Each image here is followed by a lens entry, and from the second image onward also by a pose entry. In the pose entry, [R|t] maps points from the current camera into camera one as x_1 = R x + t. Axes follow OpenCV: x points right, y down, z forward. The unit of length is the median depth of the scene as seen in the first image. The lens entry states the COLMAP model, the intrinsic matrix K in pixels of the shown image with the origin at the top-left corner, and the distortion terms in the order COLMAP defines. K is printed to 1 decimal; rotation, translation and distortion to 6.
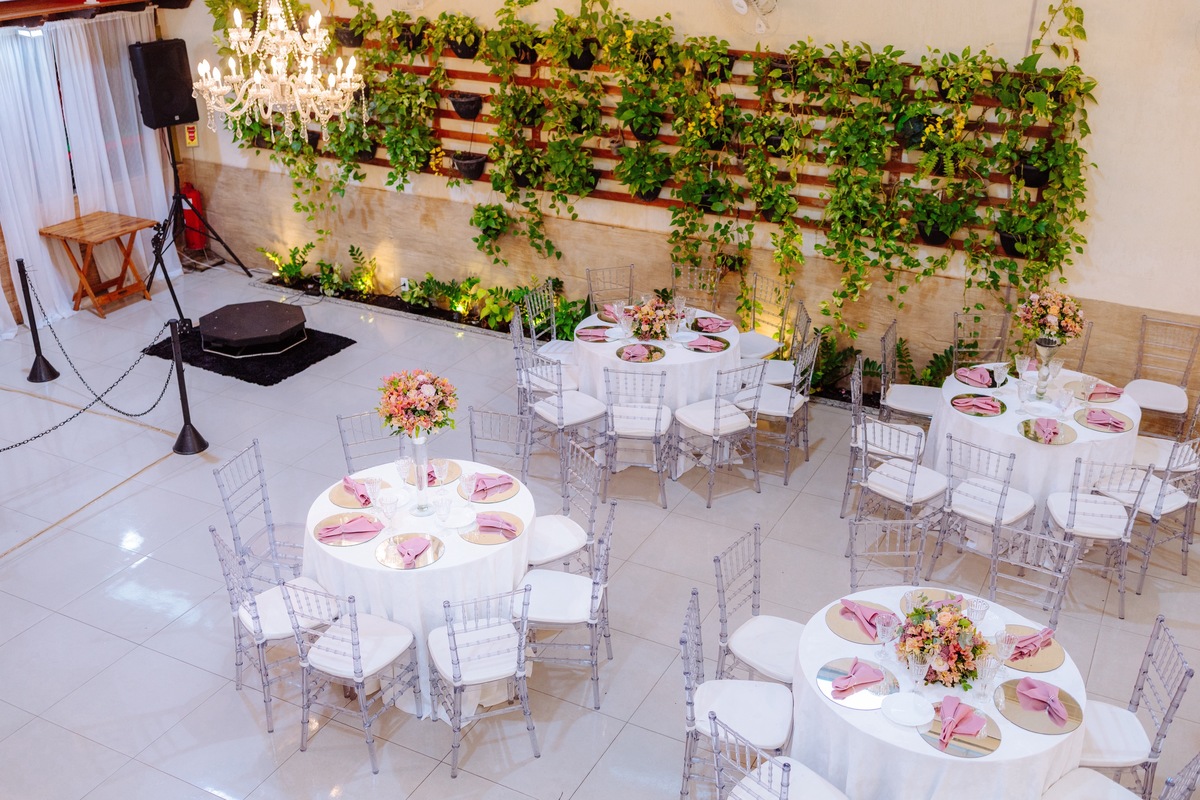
lens RADIAL K [[1183.5, 0, 600.0], [0, 1183.5, 400.0], [0, 0, 1]] dist [0.010282, -0.002330]
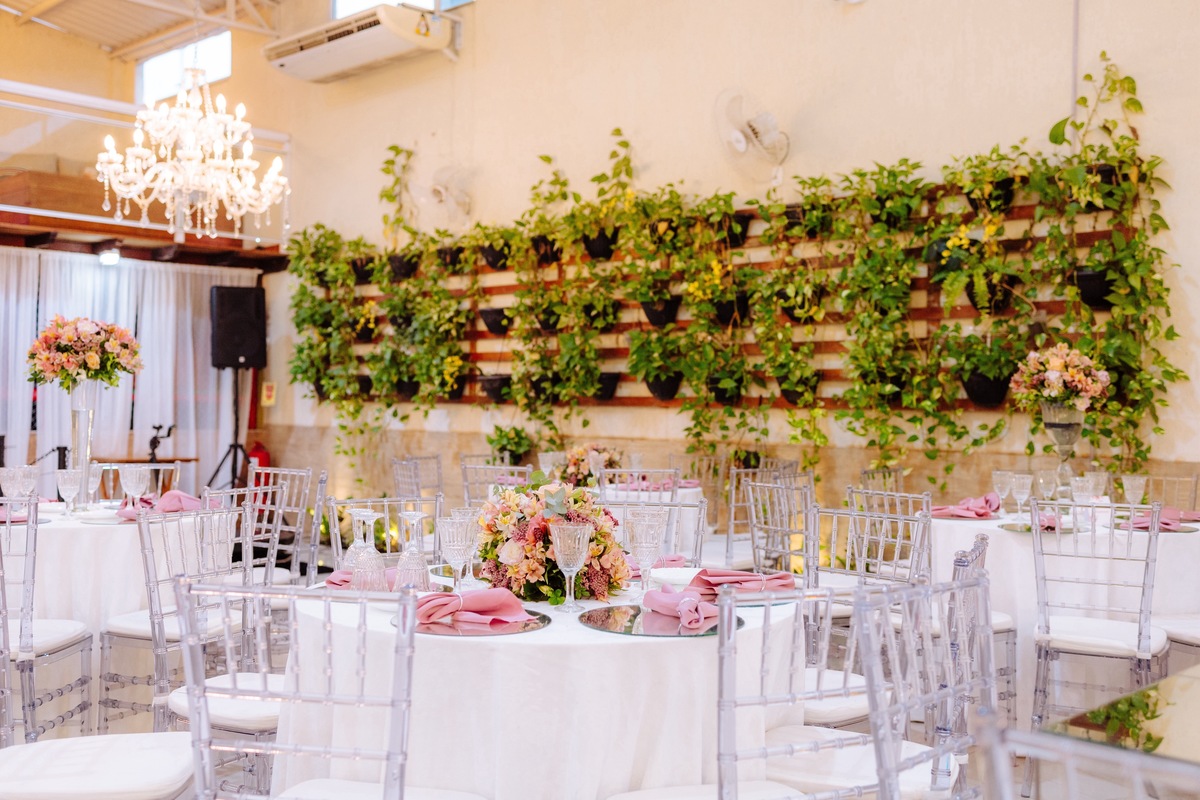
lens RADIAL K [[1226.9, 0, 600.0], [0, 1226.9, 400.0], [0, 0, 1]] dist [0.007545, 0.019360]
pose [[0.959504, 0.008315, -0.281573, 0.258288], [-0.128320, 0.902736, -0.410612, 0.206994], [0.250771, 0.430115, 0.867245, 0.259073]]
